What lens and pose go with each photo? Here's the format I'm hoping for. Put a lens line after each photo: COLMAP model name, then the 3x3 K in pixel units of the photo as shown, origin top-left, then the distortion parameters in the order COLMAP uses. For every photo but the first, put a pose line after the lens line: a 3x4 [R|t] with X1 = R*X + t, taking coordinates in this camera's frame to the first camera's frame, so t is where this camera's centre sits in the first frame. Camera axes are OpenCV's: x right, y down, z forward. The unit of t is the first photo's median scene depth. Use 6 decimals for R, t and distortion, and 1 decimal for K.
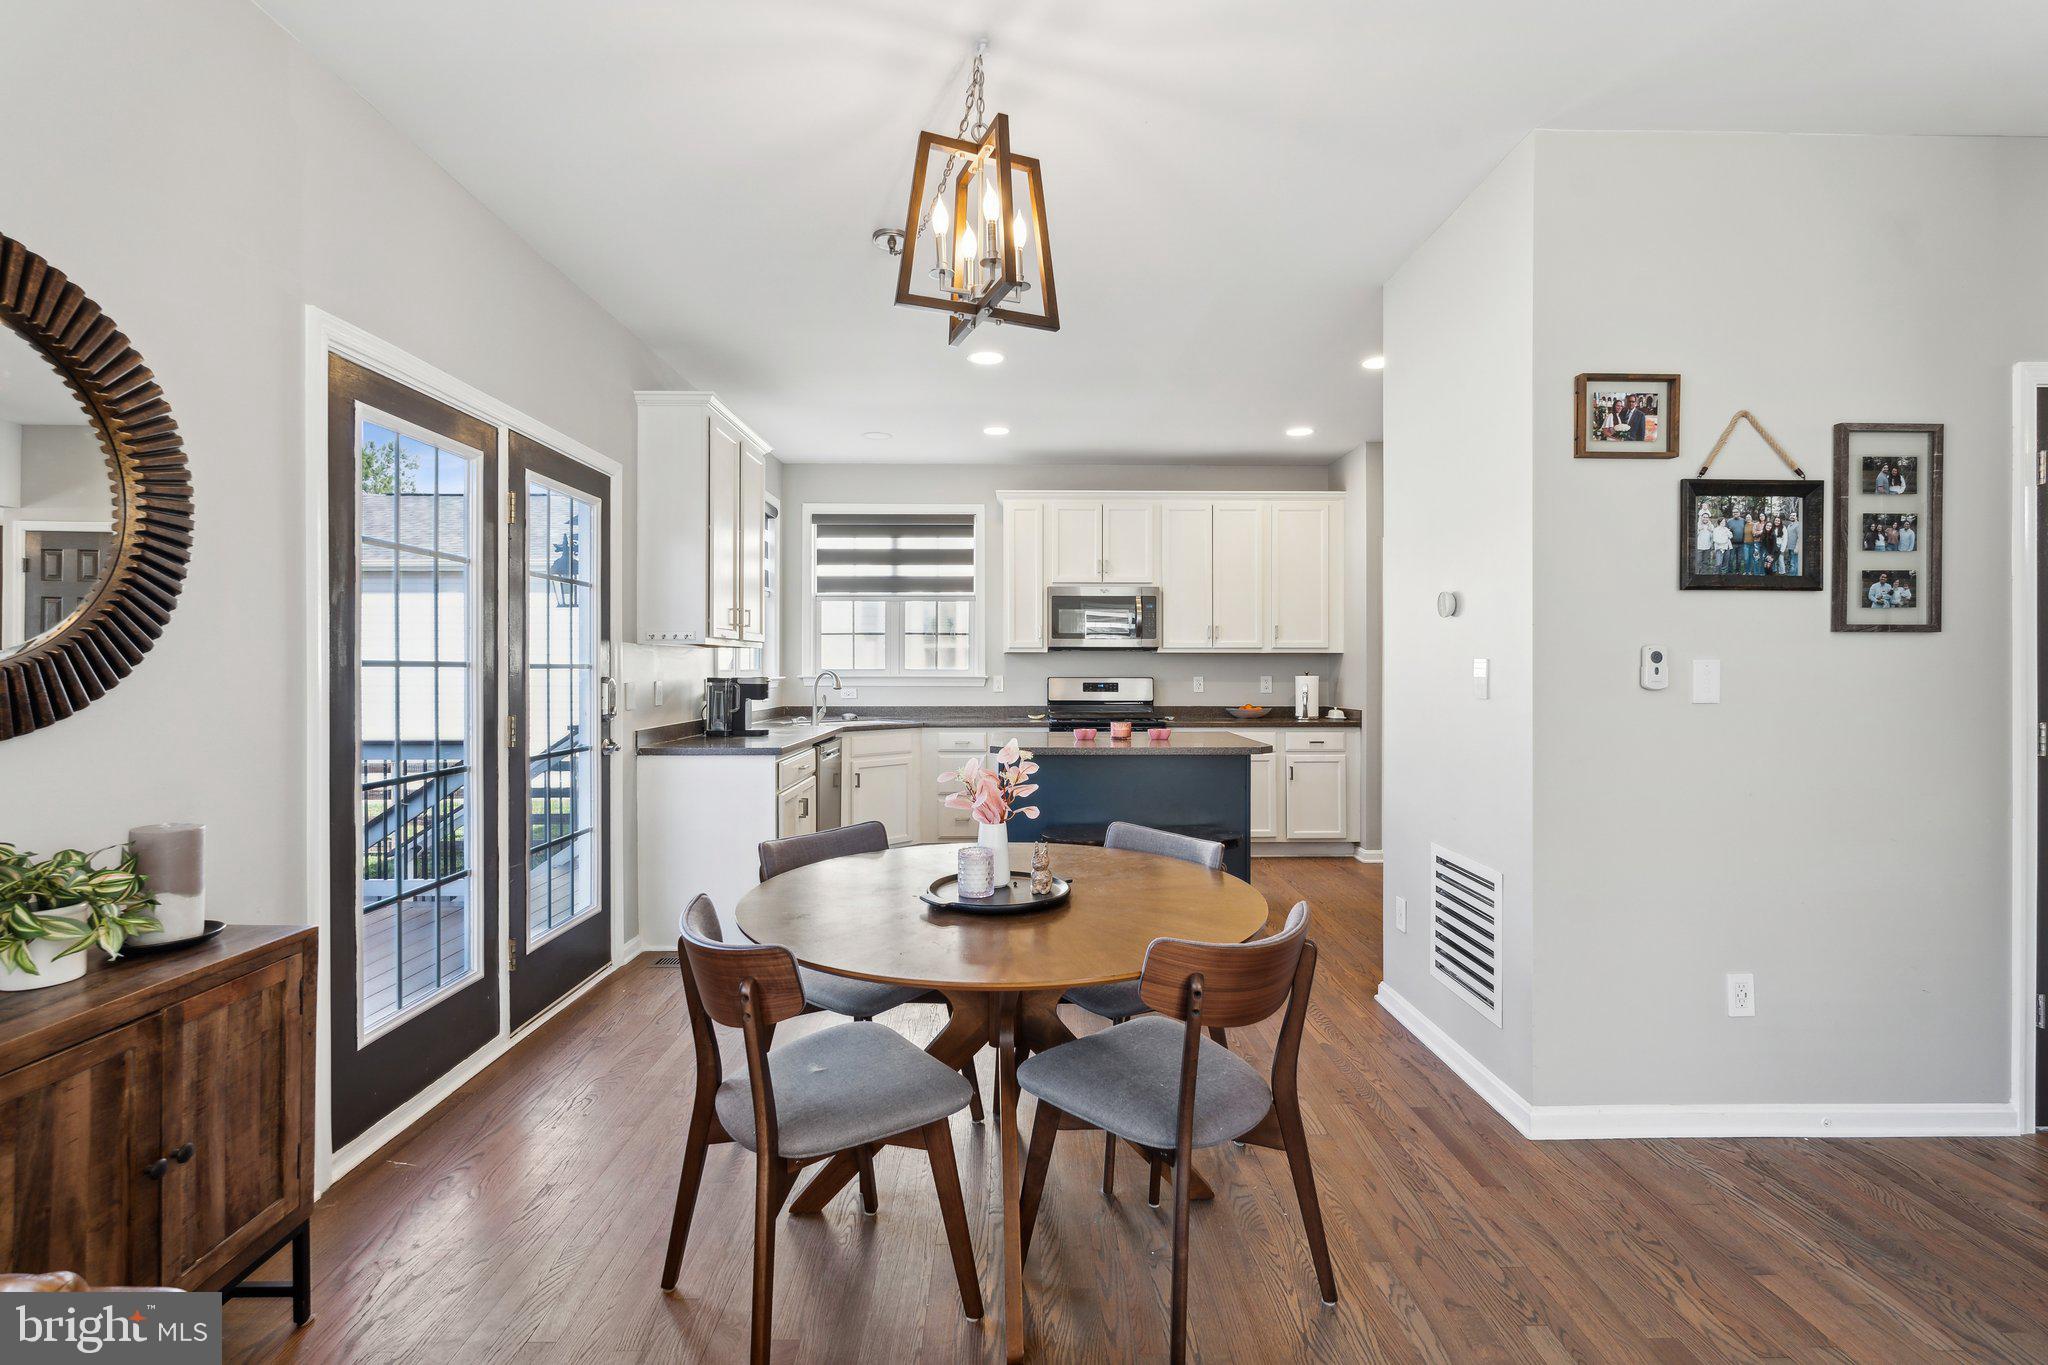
lens RADIAL K [[909.2, 0, 1027.0], [0, 909.2, 669.5], [0, 0, 1]] dist [-0.001807, -0.000148]
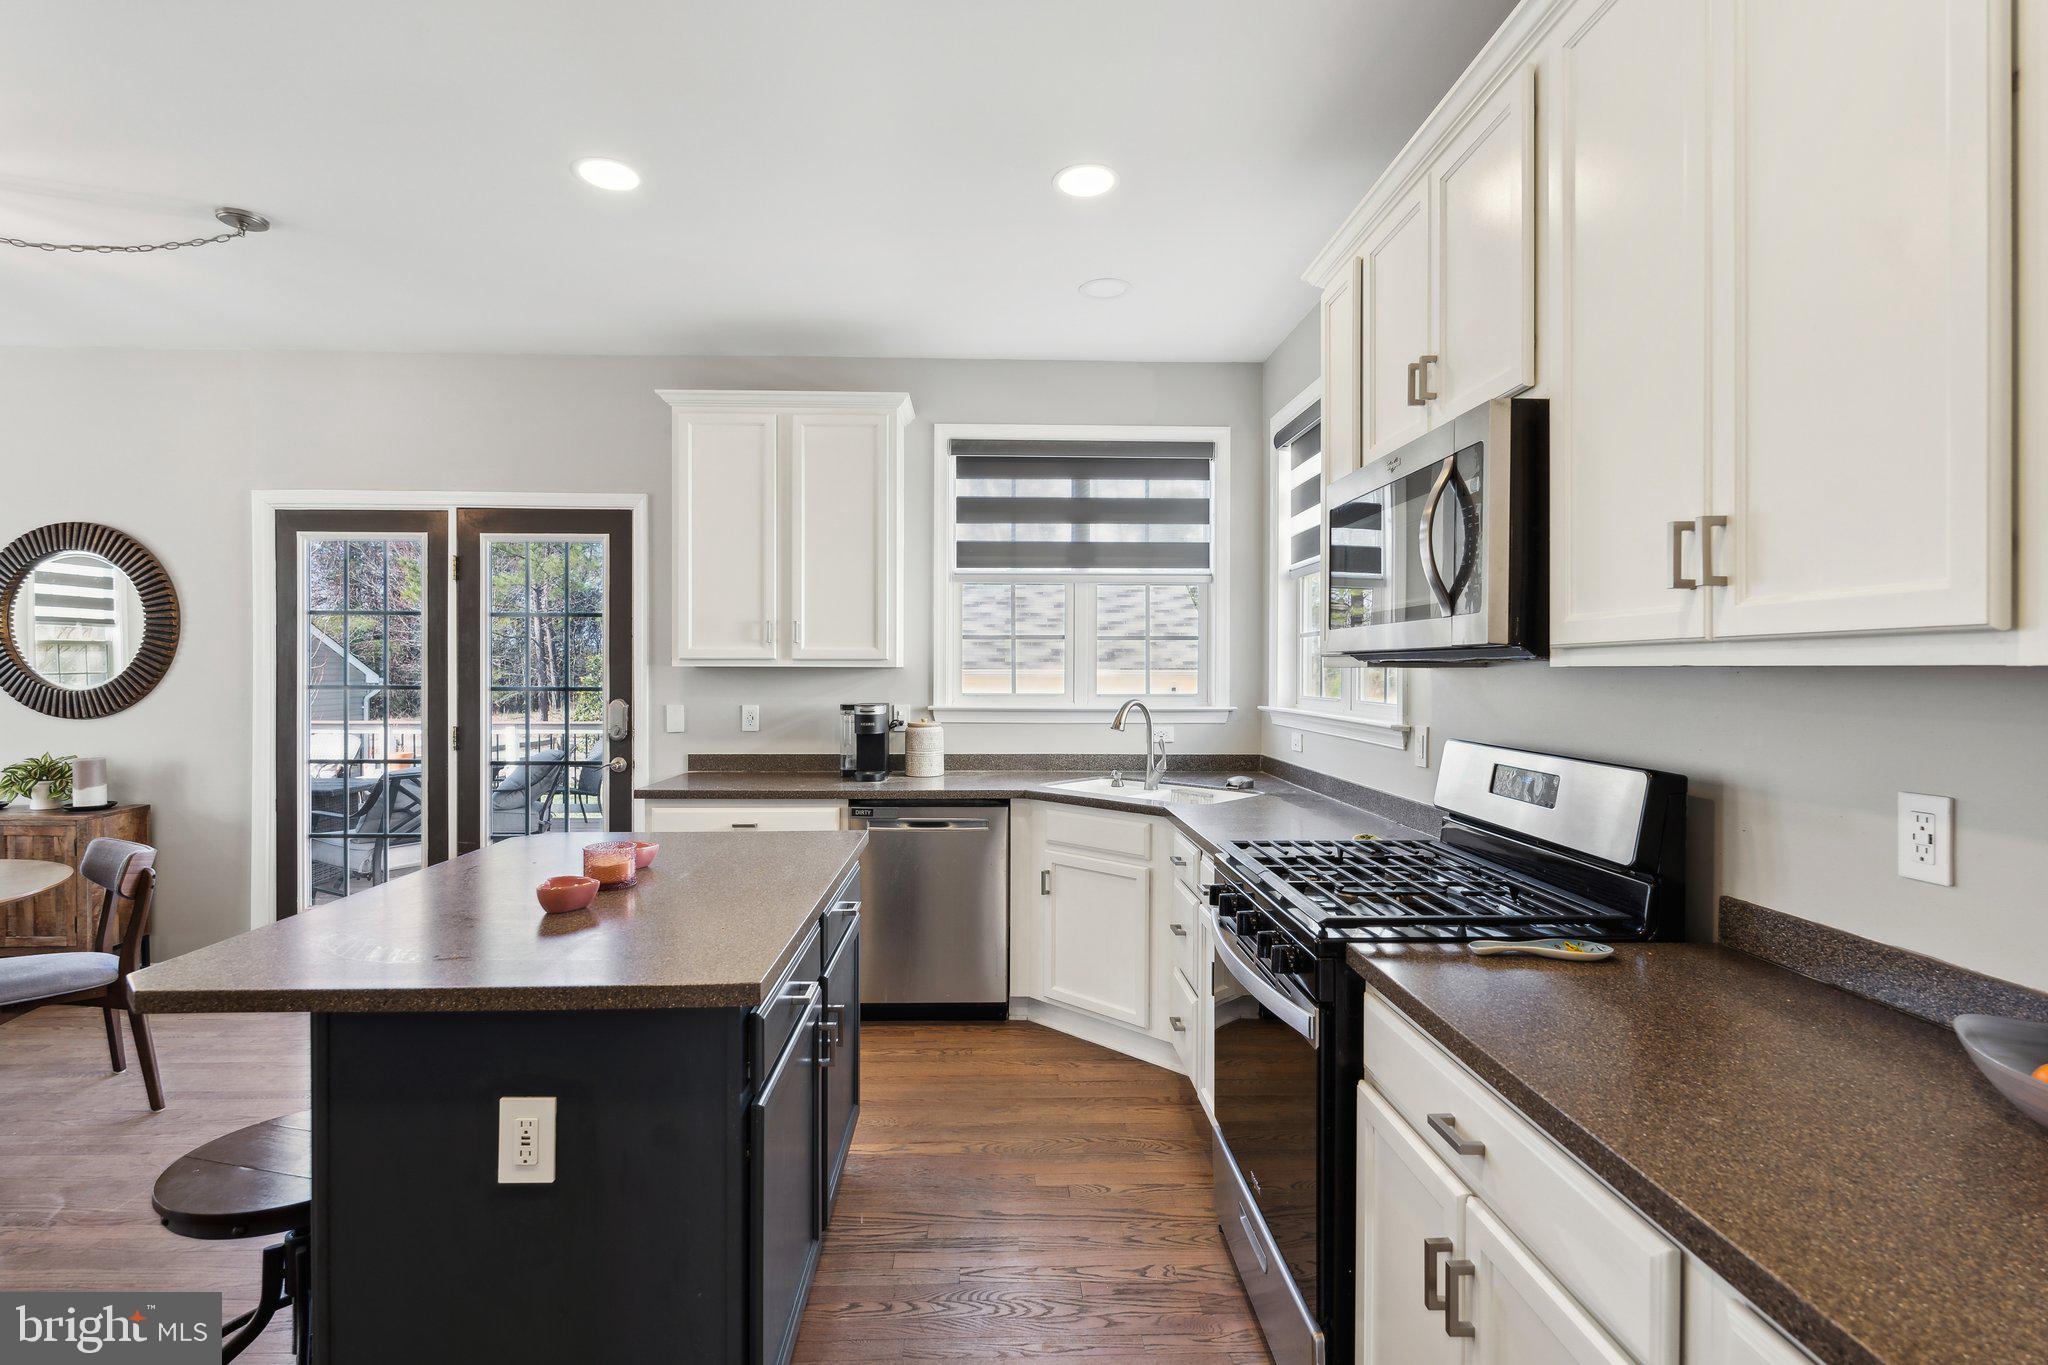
lens RADIAL K [[957.9, 0, 1020.2], [0, 957.9, 680.5], [0, 0, 1]] dist [0.001873, 0.000248]
pose [[0.015582, 0.010379, -0.999825, 0.555489], [-0.006520, 0.999926, 0.010278, -0.023355], [0.999857, 0.006359, 0.015648, 1.198332]]
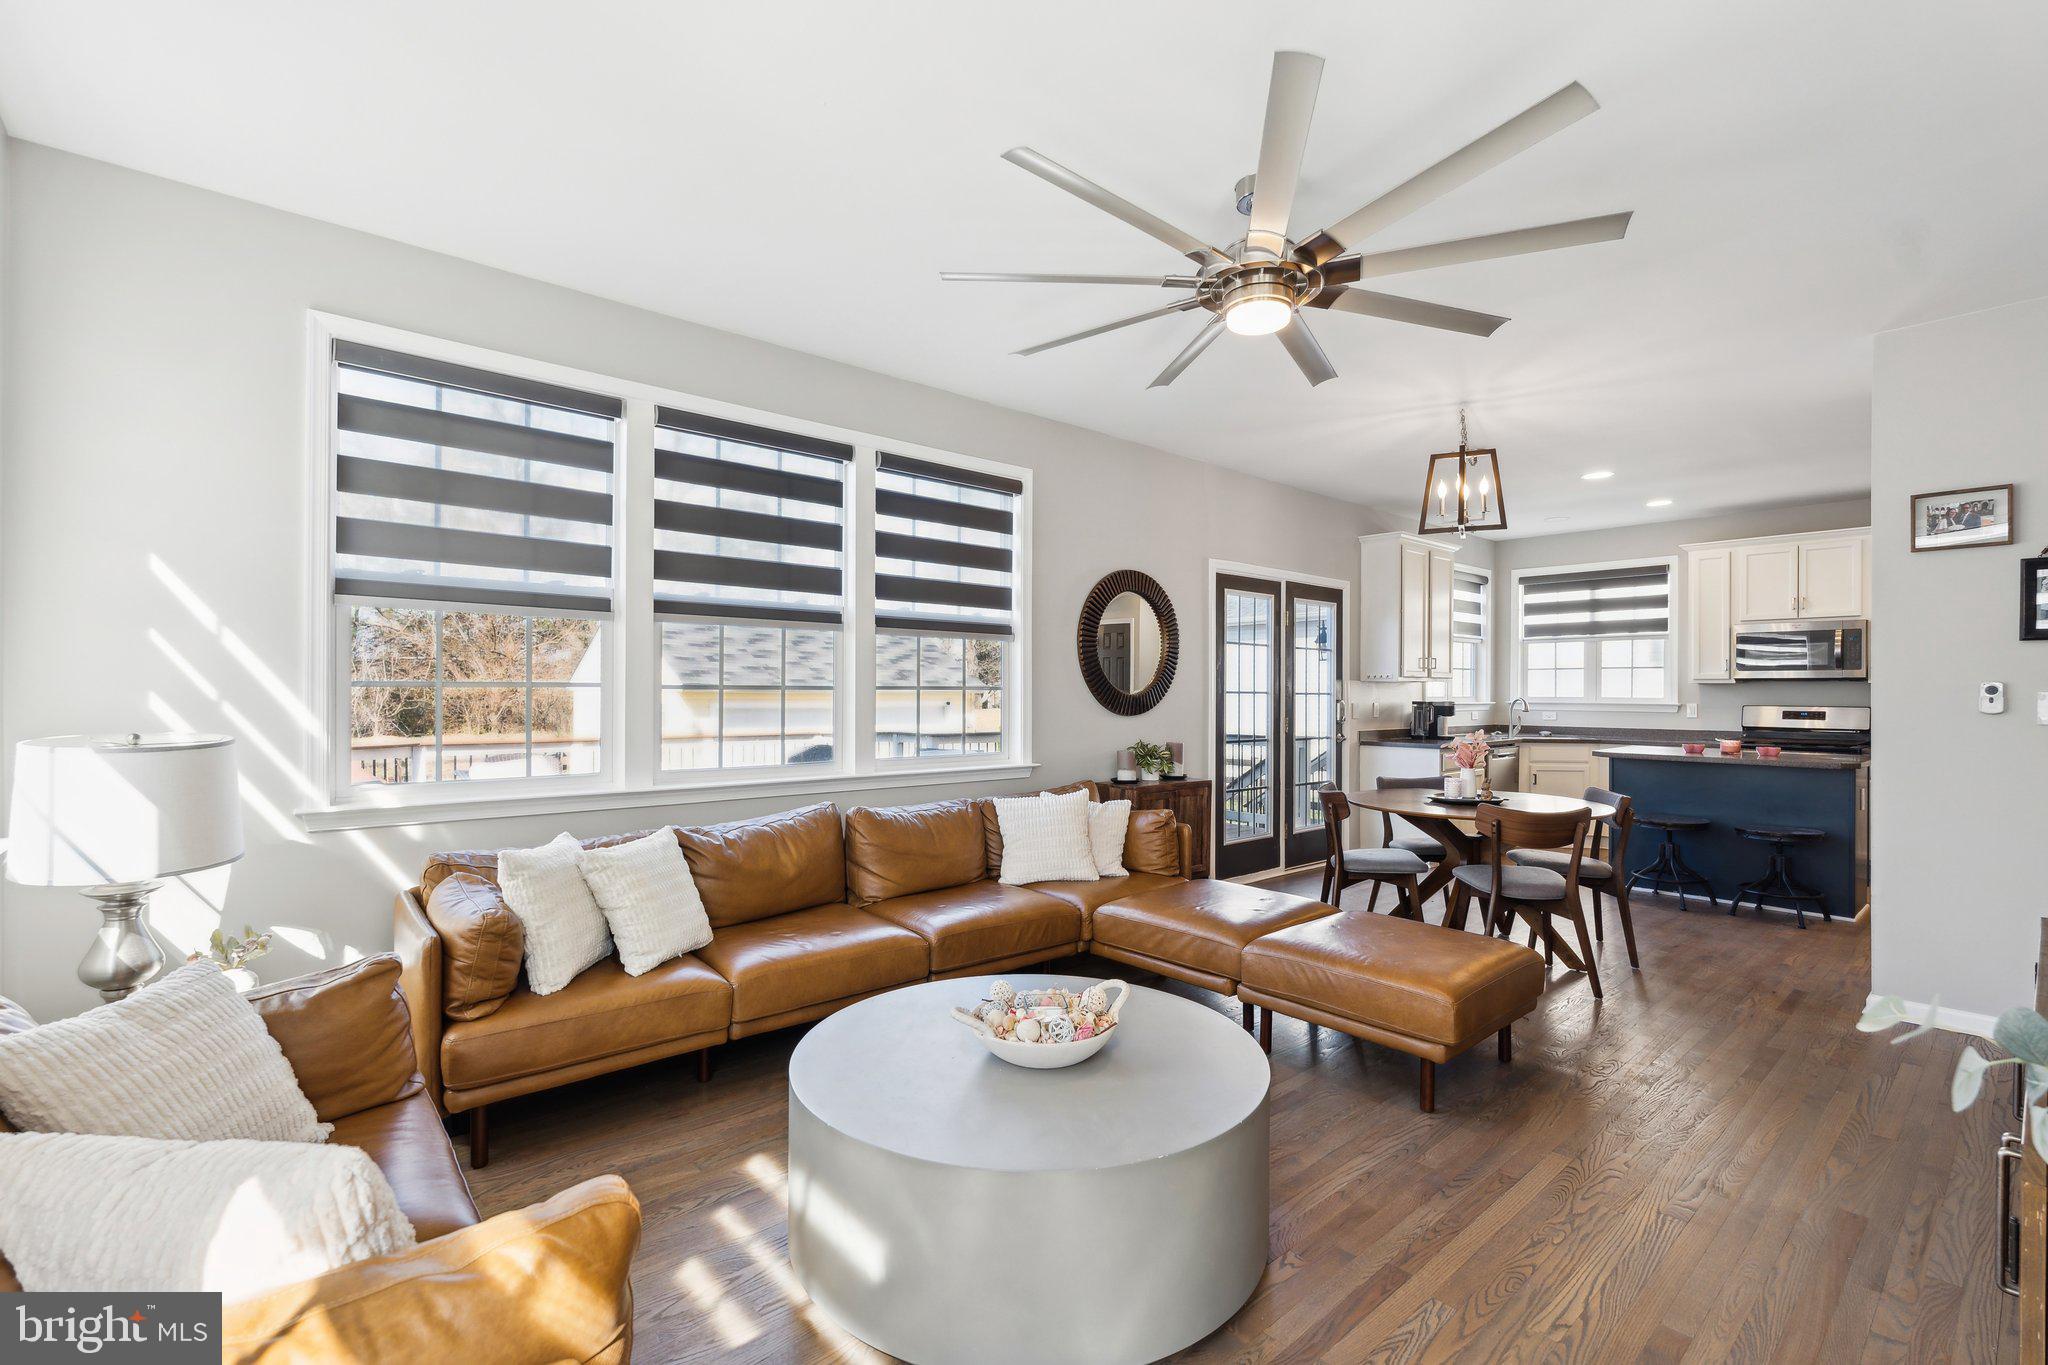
lens RADIAL K [[908.8, 0, 1019.4], [0, 908.8, 690.8], [0, 0, 1]] dist [-0.006273, -0.000232]
pose [[0.642271, 0.001802, -0.766475, 0.434589], [-0.007300, 0.999966, -0.003766, 0.001917], [0.766443, 0.008013, 0.642263, -0.553665]]
